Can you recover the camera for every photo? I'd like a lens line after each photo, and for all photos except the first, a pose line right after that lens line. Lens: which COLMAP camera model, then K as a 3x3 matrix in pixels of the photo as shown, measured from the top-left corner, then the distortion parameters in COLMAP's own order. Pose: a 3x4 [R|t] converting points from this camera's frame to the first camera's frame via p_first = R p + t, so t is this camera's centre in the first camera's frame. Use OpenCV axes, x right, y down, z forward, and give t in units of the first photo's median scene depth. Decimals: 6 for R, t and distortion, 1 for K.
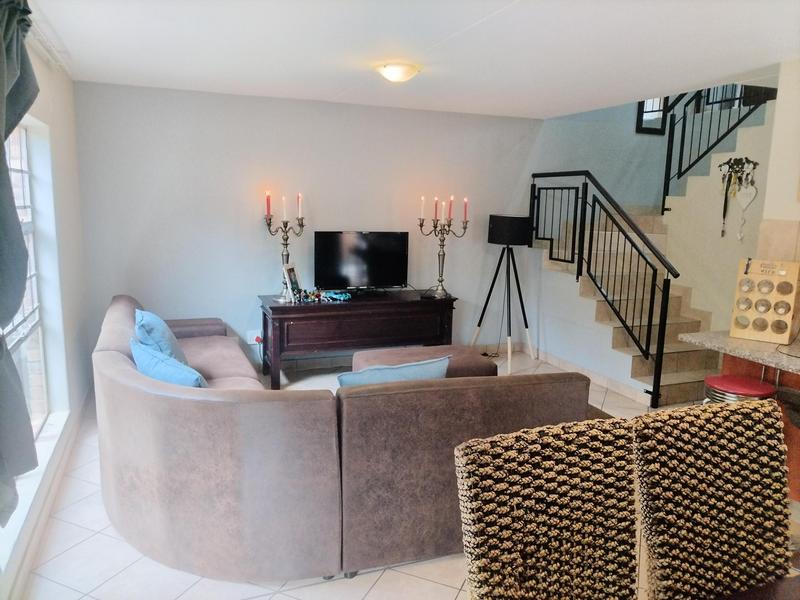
lens RADIAL K [[591.5, 0, 403.2], [0, 591.5, 301.5], [0, 0, 1]] dist [0.031425, -0.036418]
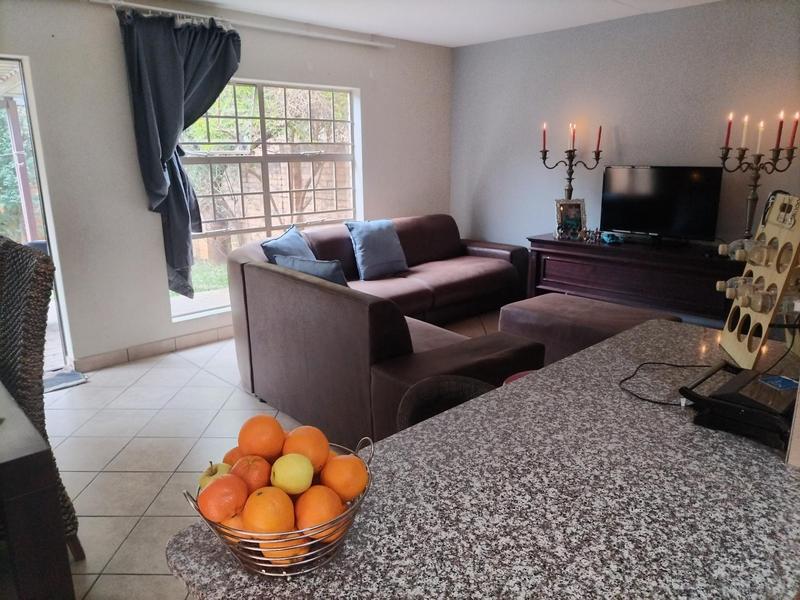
lens RADIAL K [[591.5, 0, 404.8], [0, 591.5, 303.5], [0, 0, 1]] dist [0.031425, -0.036418]
pose [[0.379475, 0.202972, -0.902664, 0.625797], [-0.139888, 0.977010, 0.160881, -0.014568], [0.914566, 0.065222, 0.399144, 0.371972]]
